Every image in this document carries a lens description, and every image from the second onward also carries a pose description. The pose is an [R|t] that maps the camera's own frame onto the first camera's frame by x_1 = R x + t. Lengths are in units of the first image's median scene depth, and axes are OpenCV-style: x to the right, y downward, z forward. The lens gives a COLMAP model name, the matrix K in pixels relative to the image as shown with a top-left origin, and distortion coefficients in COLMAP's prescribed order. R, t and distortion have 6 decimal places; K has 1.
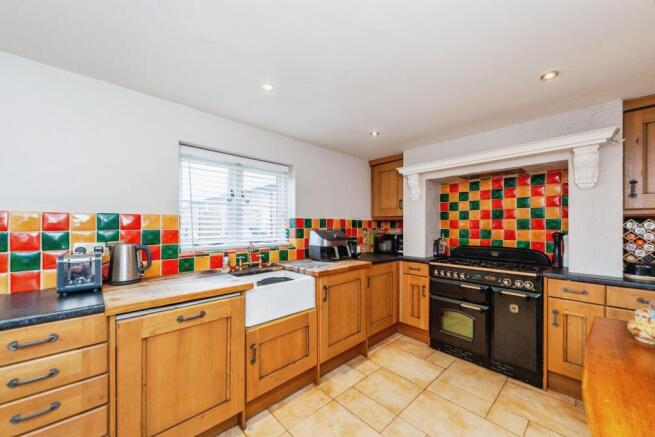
lens RADIAL K [[251.1, 0, 331.3], [0, 251.1, 222.5], [0, 0, 1]] dist [0.000802, 0.000116]
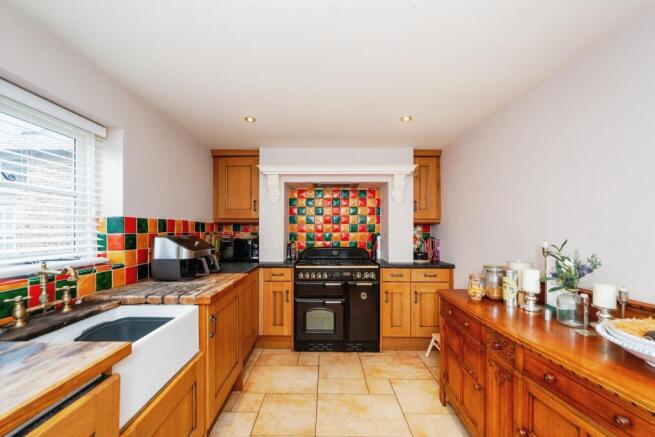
lens RADIAL K [[251.1, 0, 329.4], [0, 251.1, 228.9], [0, 0, 1]] dist [0.000802, 0.000116]
pose [[0.688392, 0.001595, 0.725337, -0.245323], [-0.008160, 0.999951, 0.005547, 0.004796], [-0.725293, -0.009737, 0.688371, 0.228269]]
